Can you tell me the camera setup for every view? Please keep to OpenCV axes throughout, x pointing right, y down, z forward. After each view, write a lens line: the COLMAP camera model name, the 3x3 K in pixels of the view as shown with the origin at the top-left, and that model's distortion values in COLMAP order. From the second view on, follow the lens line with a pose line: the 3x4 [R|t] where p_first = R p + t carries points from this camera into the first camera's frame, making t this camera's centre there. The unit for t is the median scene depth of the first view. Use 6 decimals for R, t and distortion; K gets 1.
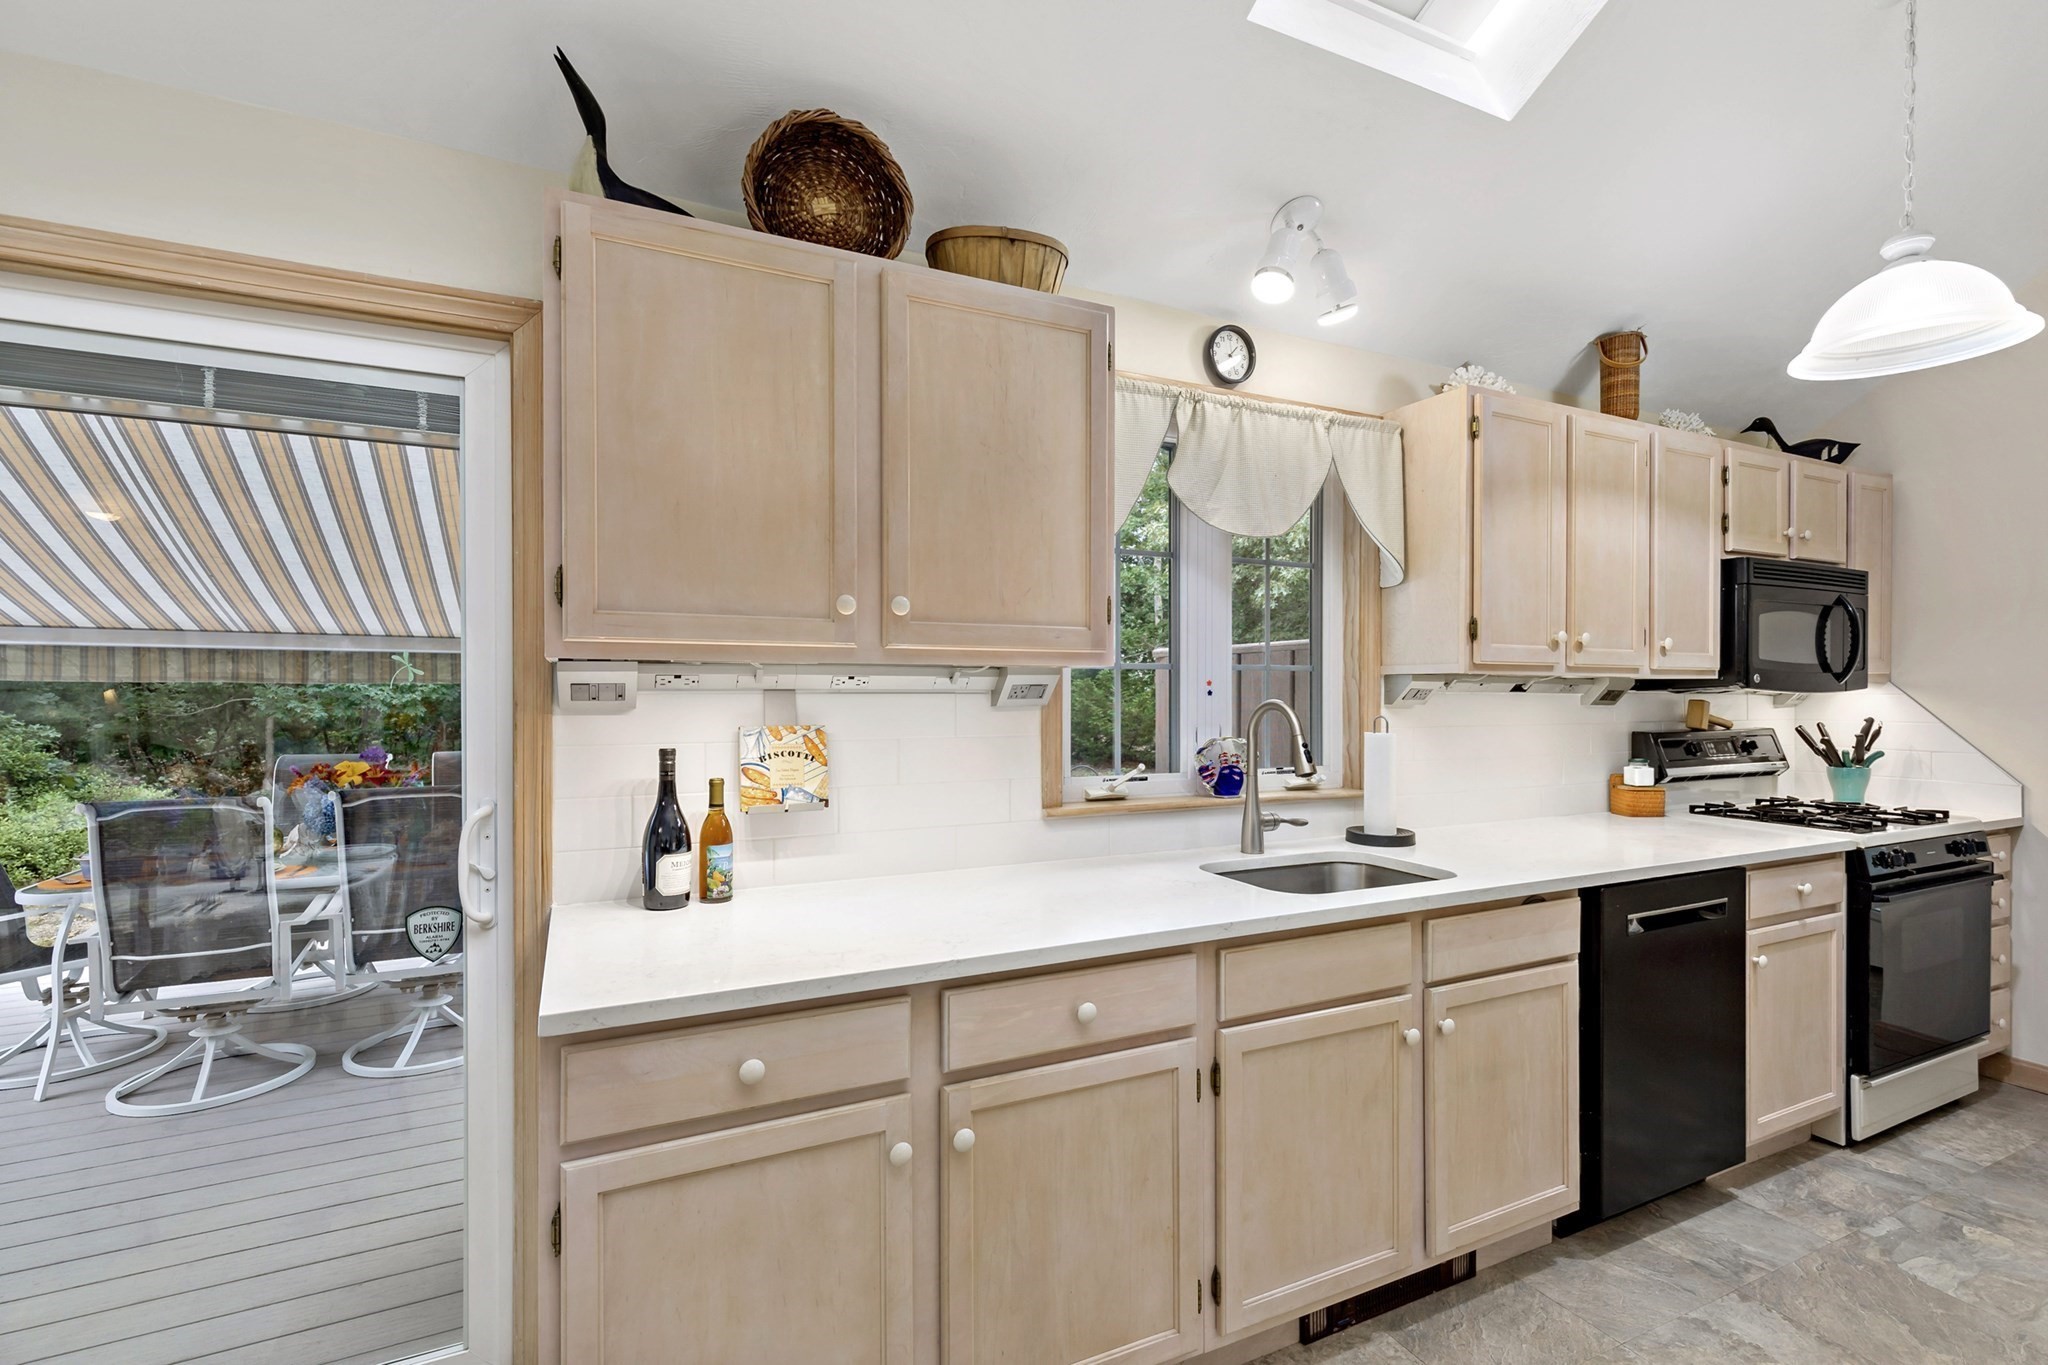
lens RADIAL K [[930.9, 0, 1034.9], [0, 930.9, 692.7], [0, 0, 1]] dist [0.007448, -0.002296]
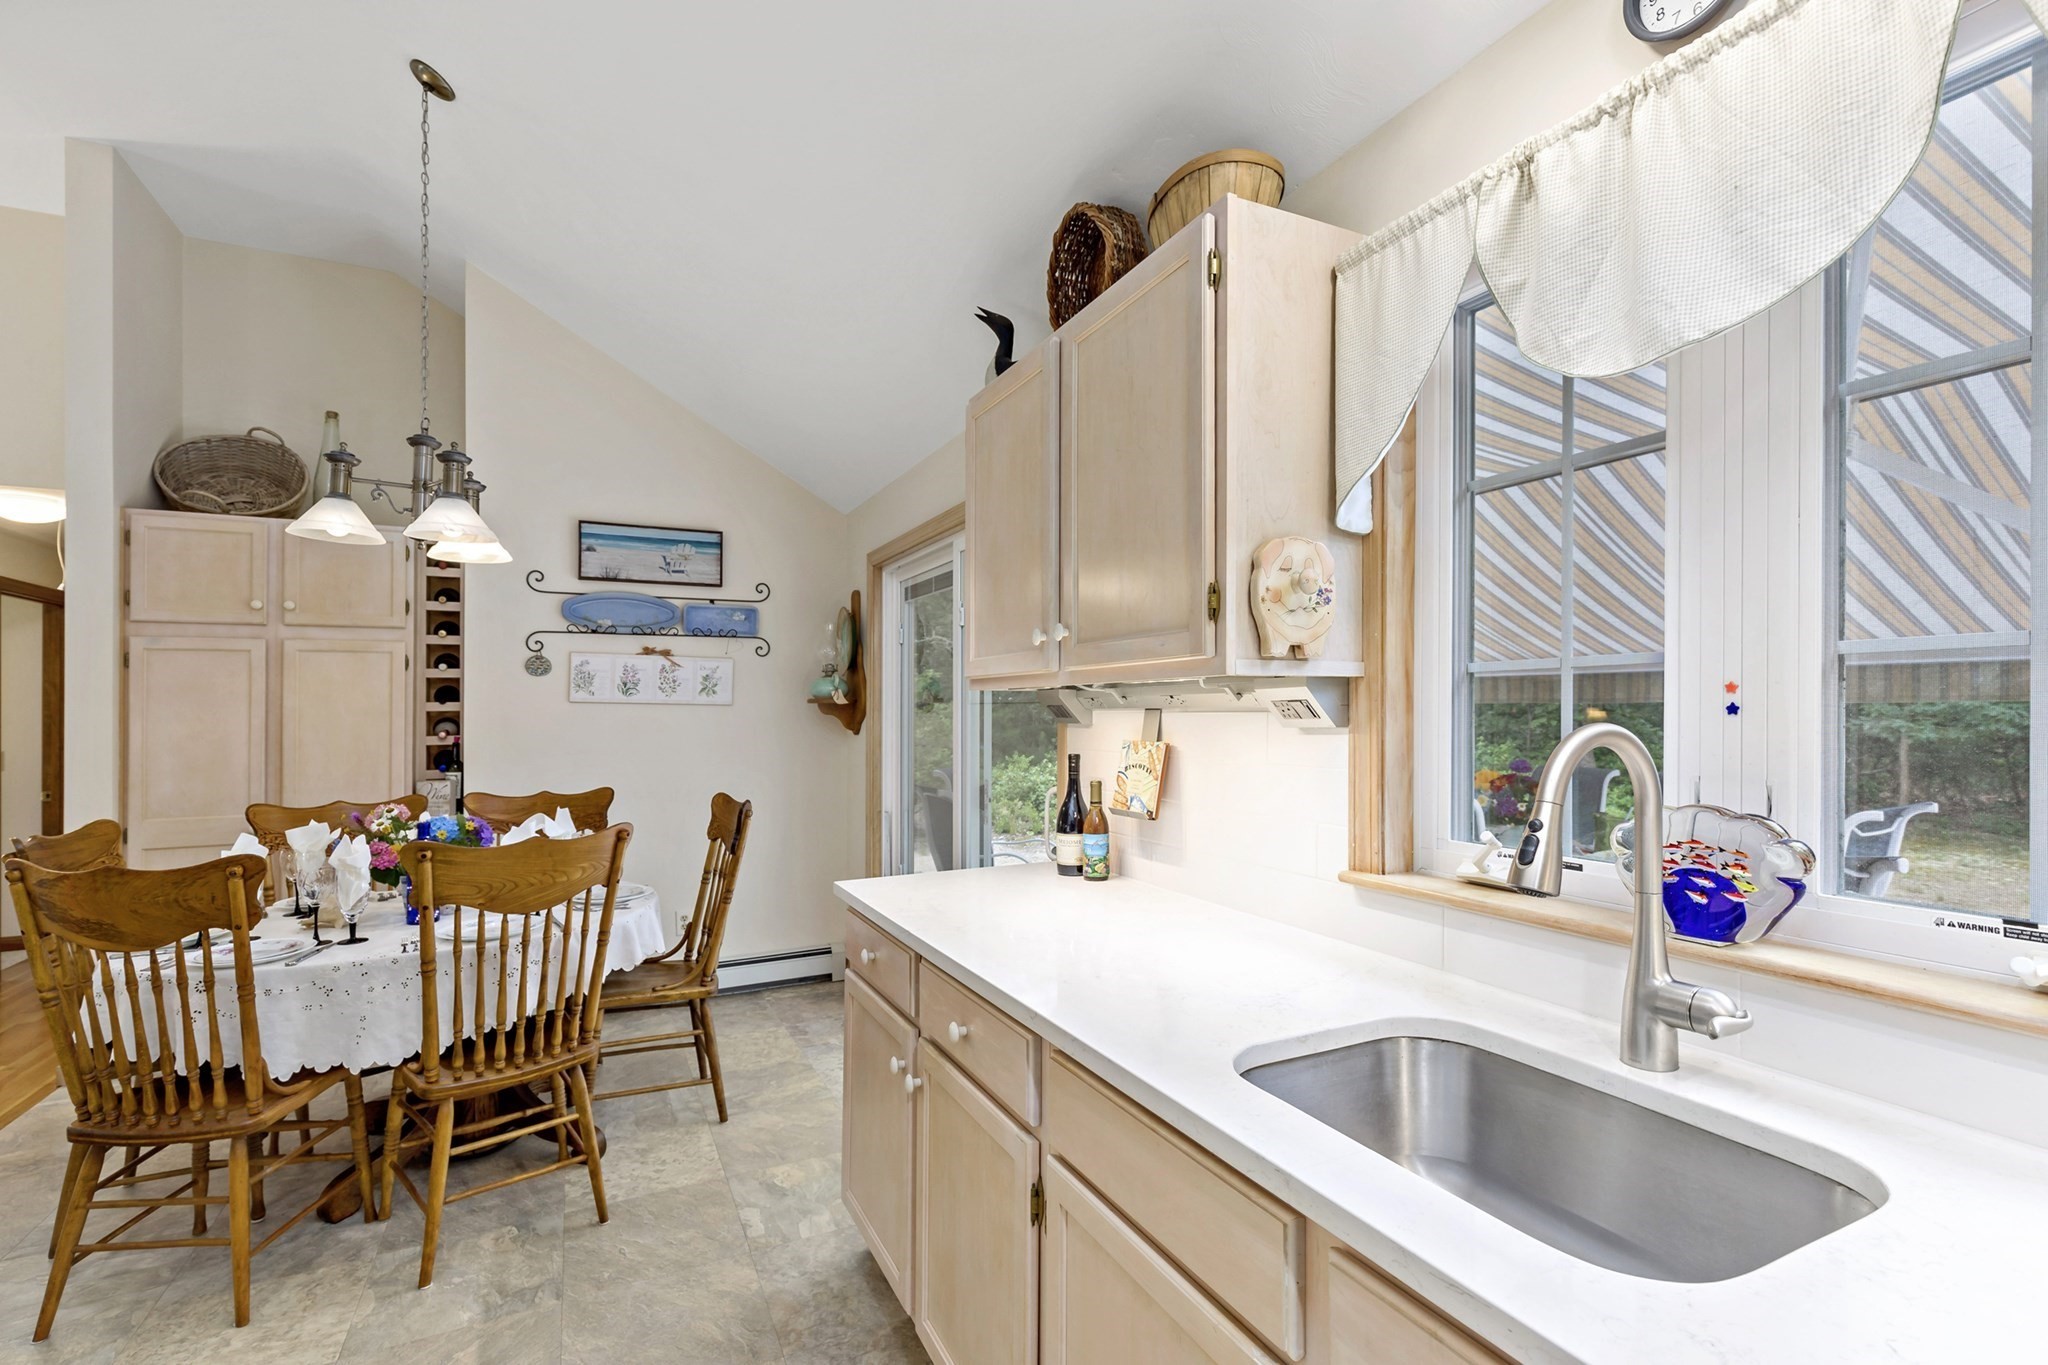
lens RADIAL K [[930.9, 0, 1029.6], [0, 930.9, 697.6], [0, 0, 1]] dist [0.007448, -0.002296]
pose [[-0.004263, -0.017248, -0.999842, 0.837850], [0.002481, 0.999848, -0.017259, 0.002116], [0.999988, -0.002554, -0.004219, 0.854564]]
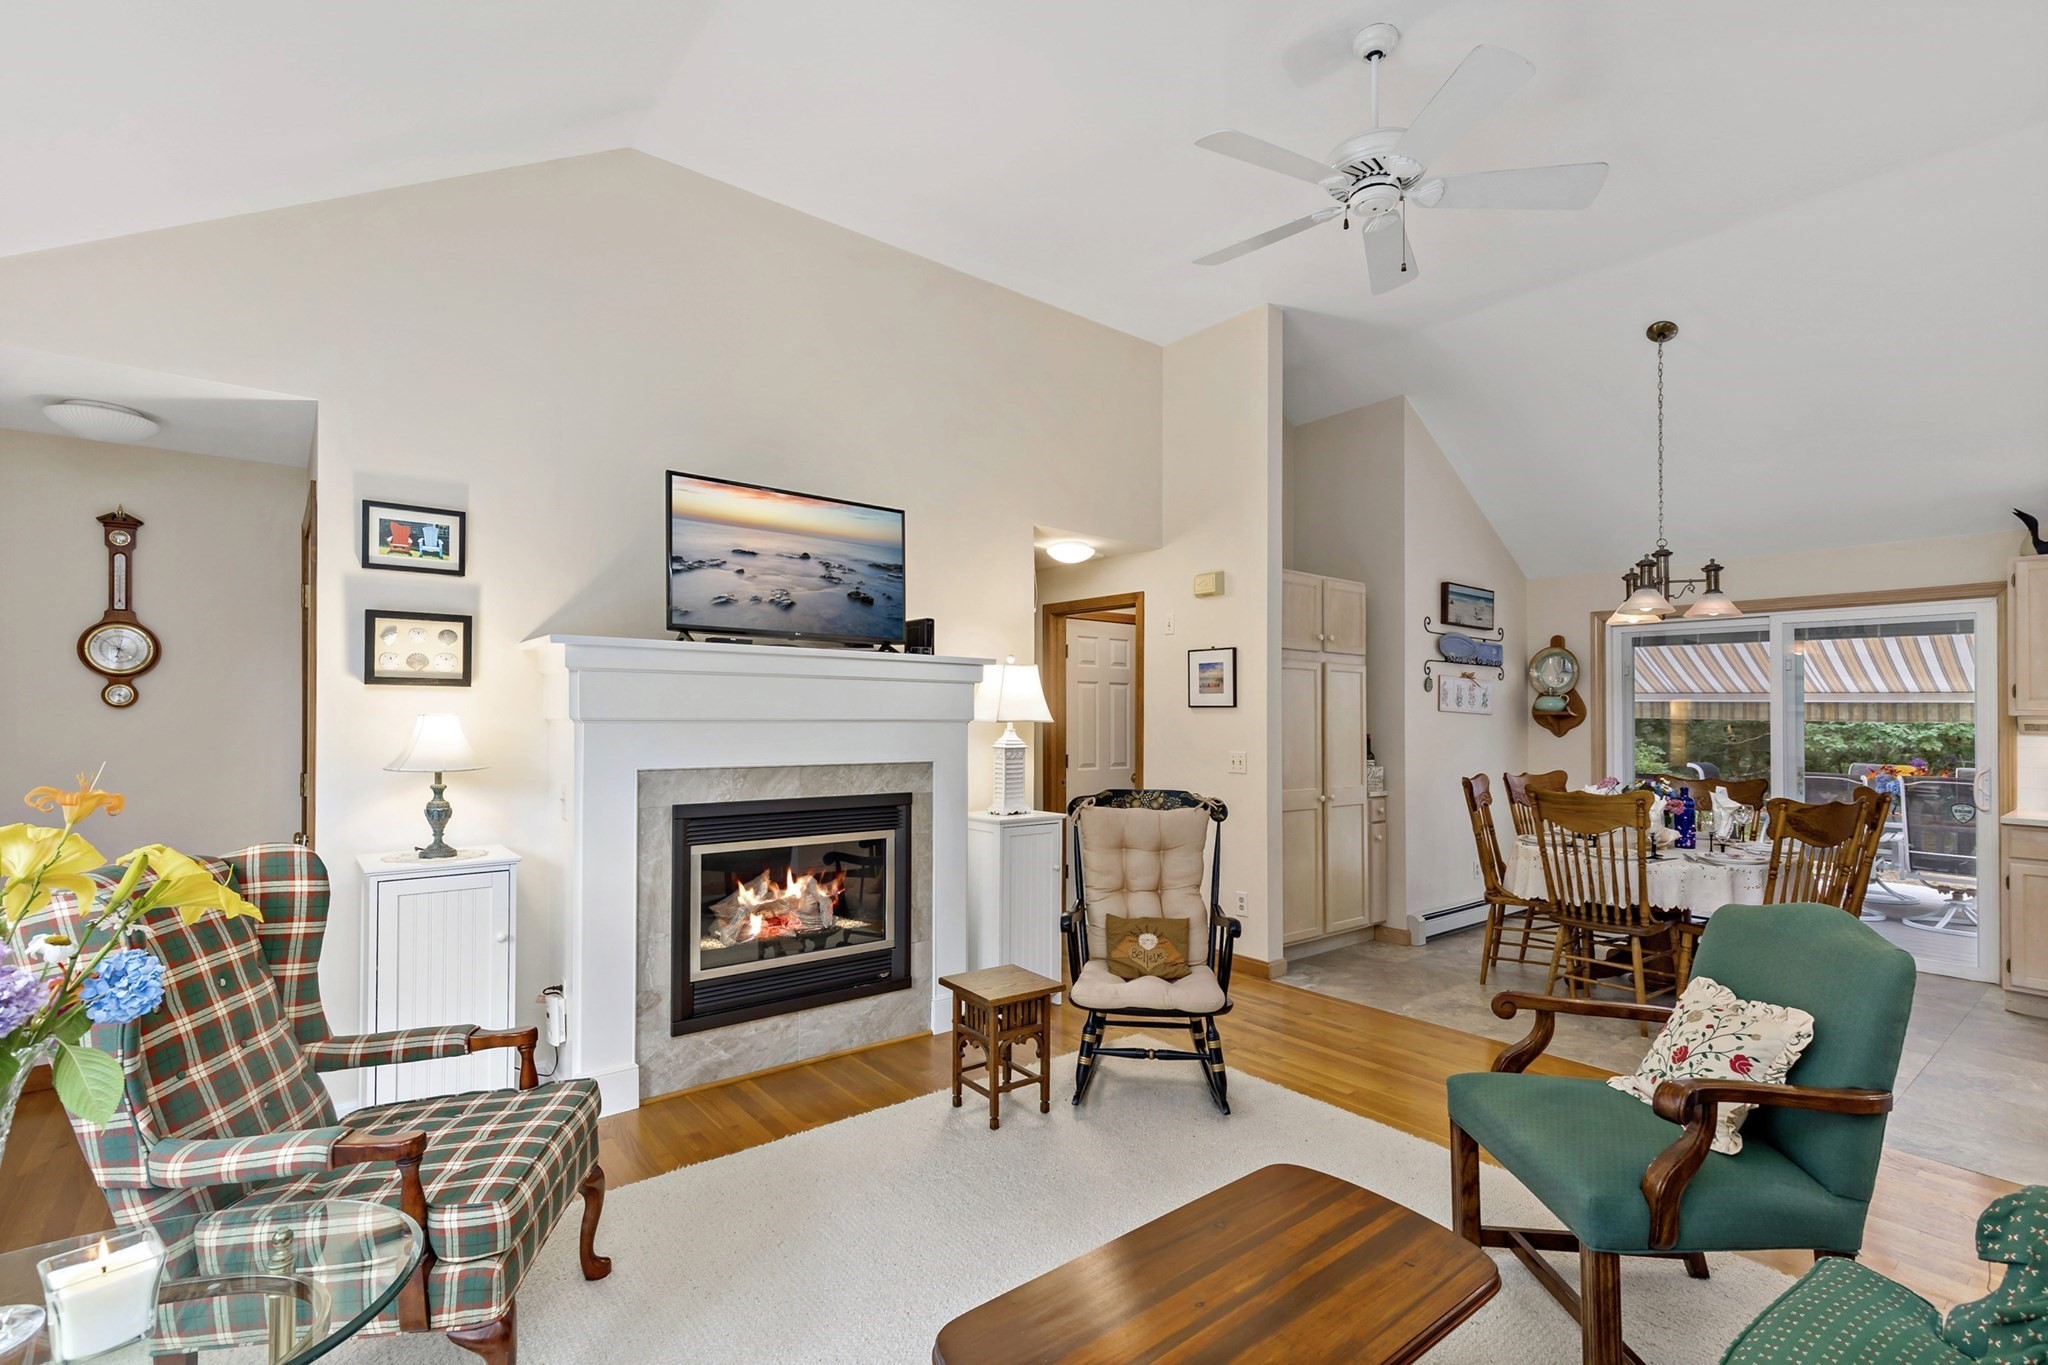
lens RADIAL K [[930.9, 0, 1009.4], [0, 930.9, 698.6], [0, 0, 1]] dist [0.007448, -0.002296]
pose [[0.211373, -0.015702, -0.977279, 1.331880], [-0.015684, 0.999688, -0.019454, 0.013076], [0.977280, 0.019440, 0.211061, -2.126799]]
